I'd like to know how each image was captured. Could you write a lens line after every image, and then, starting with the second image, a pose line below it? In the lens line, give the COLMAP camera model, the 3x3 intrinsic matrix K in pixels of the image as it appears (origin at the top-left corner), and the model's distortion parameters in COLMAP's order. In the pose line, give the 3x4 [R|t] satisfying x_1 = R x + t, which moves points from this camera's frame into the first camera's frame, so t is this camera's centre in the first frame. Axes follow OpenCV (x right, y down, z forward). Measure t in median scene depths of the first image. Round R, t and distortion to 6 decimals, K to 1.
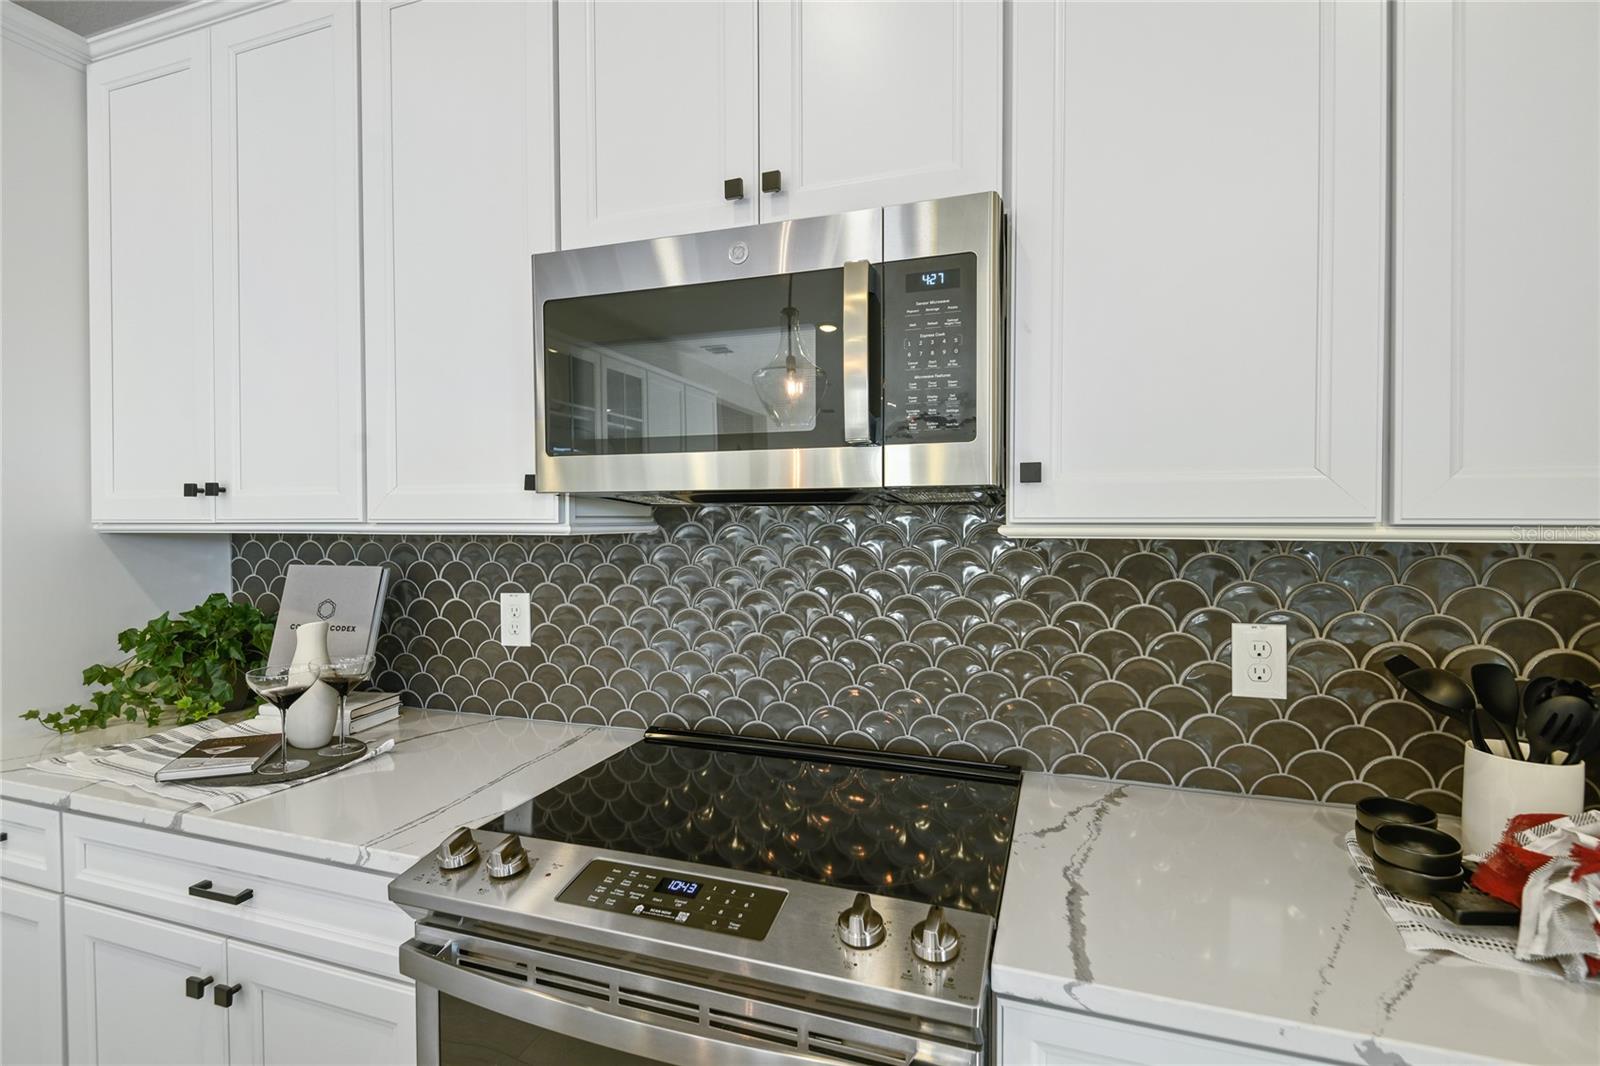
lens RADIAL K [[766.5, 0, 803.0], [0, 766.5, 525.0], [0, 0, 1]] dist [0.007422, -0.000442]
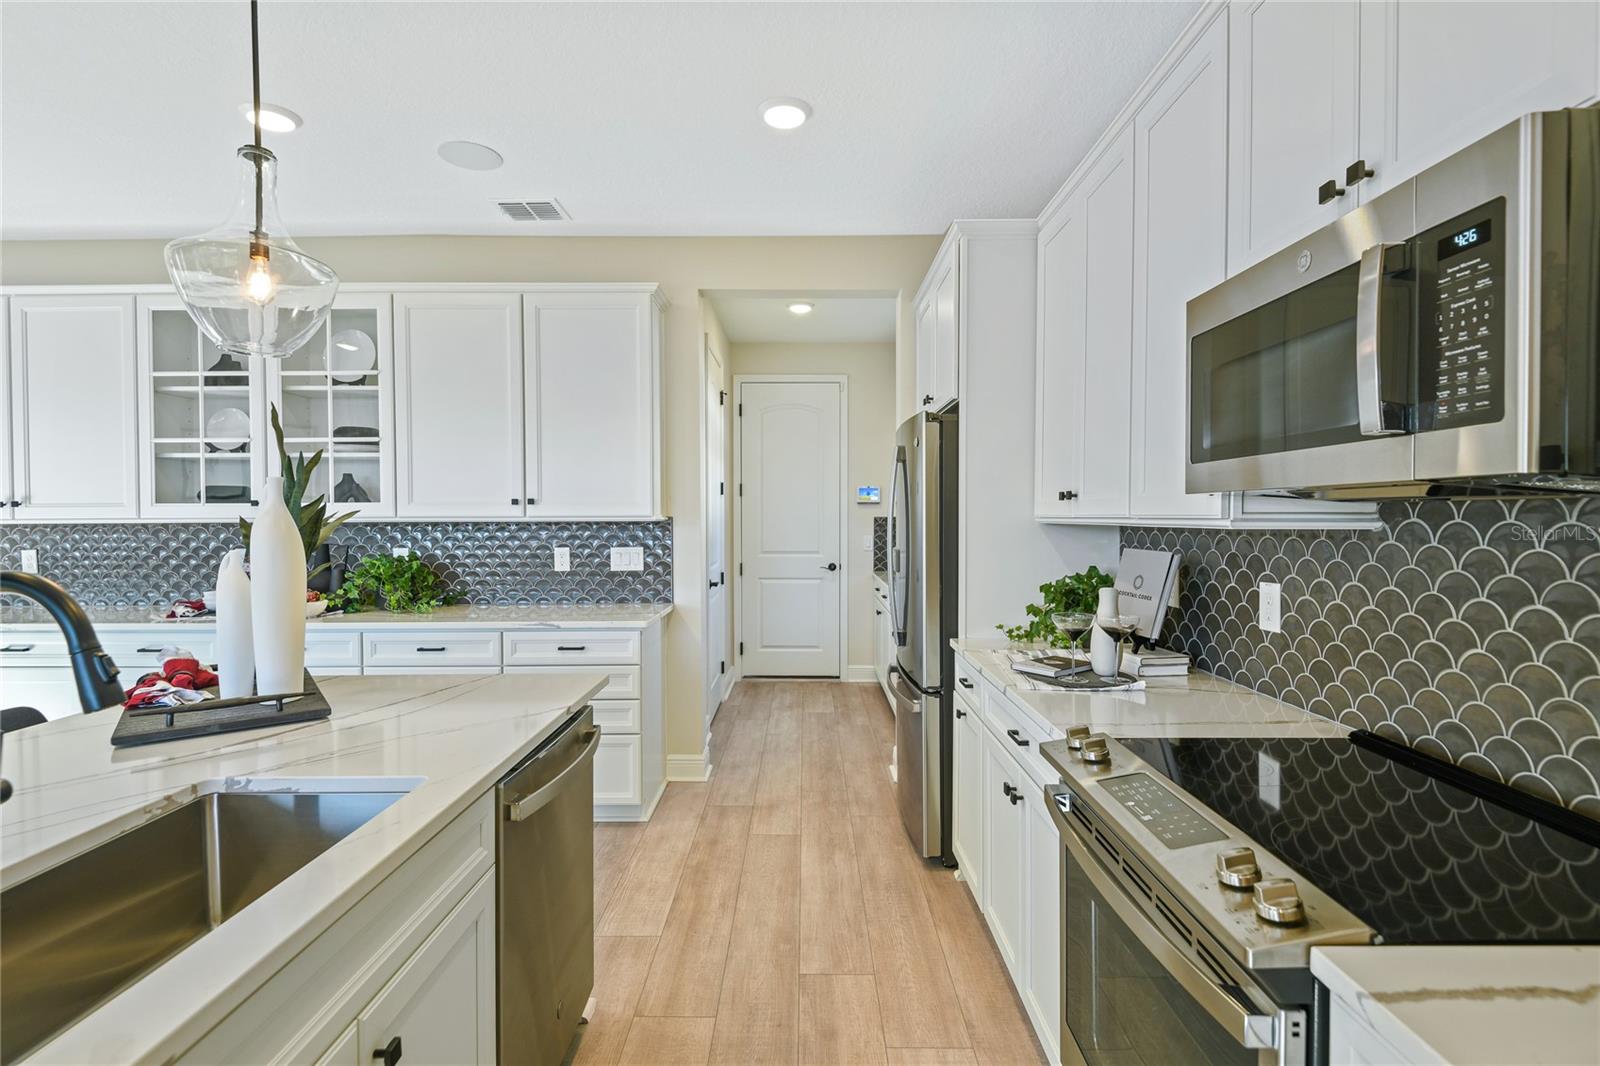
lens RADIAL K [[770.2, 0, 790.0], [0, 770.2, 530.1], [0, 0, 1]] dist [-0.014058, -0.000509]
pose [[0.312753, 0.020754, -0.949608, 0.529612], [-0.010933, 0.999774, 0.018249, 0.001380], [0.949772, 0.004674, 0.312909, 0.006595]]
